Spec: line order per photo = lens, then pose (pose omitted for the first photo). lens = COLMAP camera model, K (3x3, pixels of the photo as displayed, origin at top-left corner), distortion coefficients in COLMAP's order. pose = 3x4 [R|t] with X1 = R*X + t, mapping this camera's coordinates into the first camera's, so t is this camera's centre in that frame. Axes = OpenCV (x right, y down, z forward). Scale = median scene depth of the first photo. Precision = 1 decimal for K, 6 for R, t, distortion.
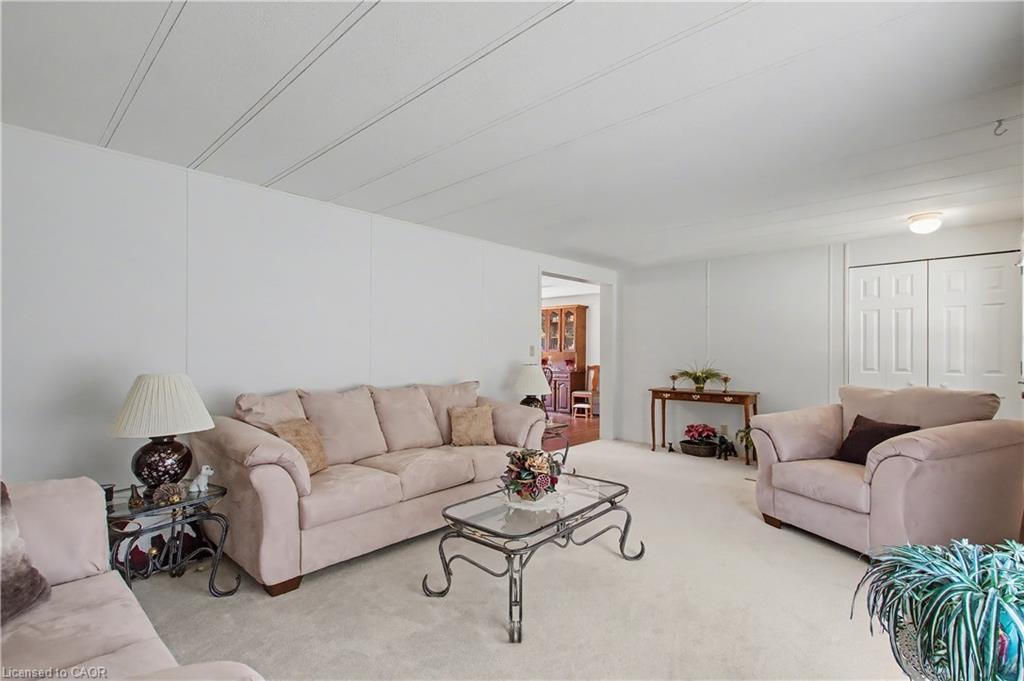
lens RADIAL K [[475.9, 0, 505.0], [0, 475.9, 347.0], [0, 0, 1]] dist [-0.000196, 0.010937]
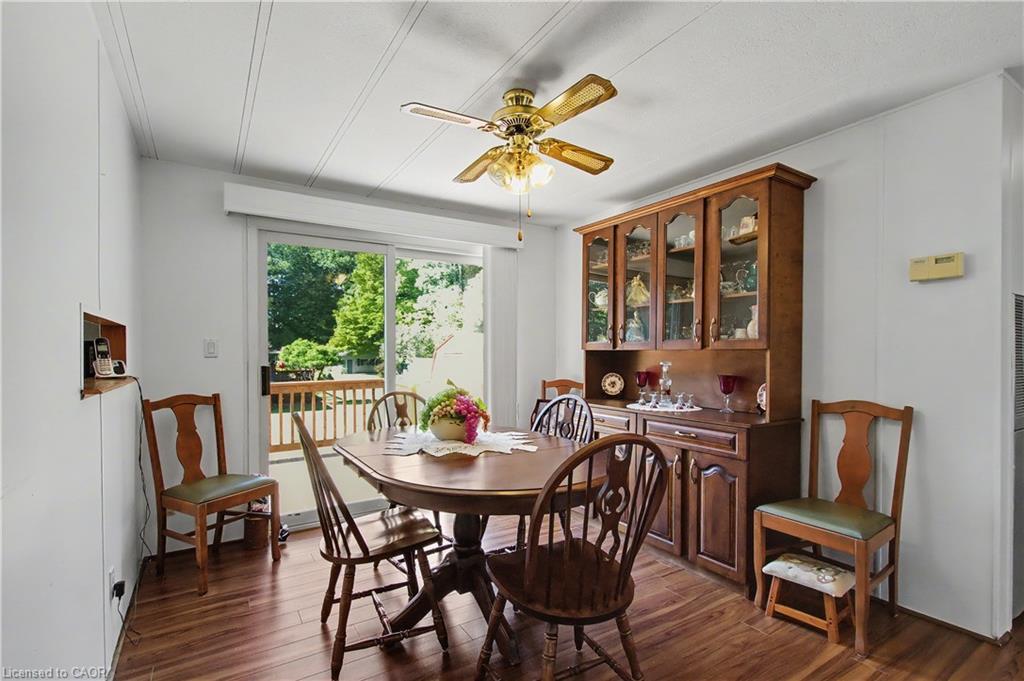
lens RADIAL K [[475.9, 0, 505.0], [0, 475.9, 347.0], [0, 0, 1]] dist [-0.000196, 0.010937]
pose [[0.964699, -0.002241, -0.263344, 0.077615], [0.001749, 0.999996, -0.002103, 0.010287], [0.263348, 0.001568, 0.964700, 0.698988]]
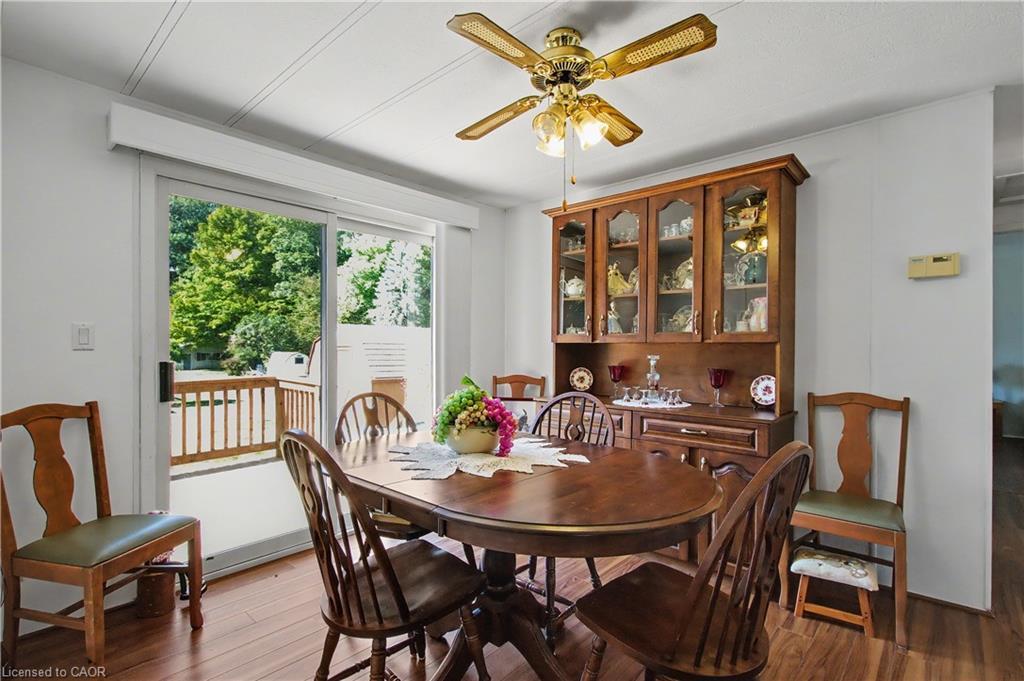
lens RADIAL K [[480.9, 0, 494.7], [0, 480.9, 340.5], [0, 0, 1]] dist [-0.000723, 0.008248]
pose [[0.999989, 0.004514, 0.000906, -0.004425], [-0.004511, 0.999984, -0.003351, 0.011703], [-0.000921, 0.003347, 0.999994, 0.728604]]
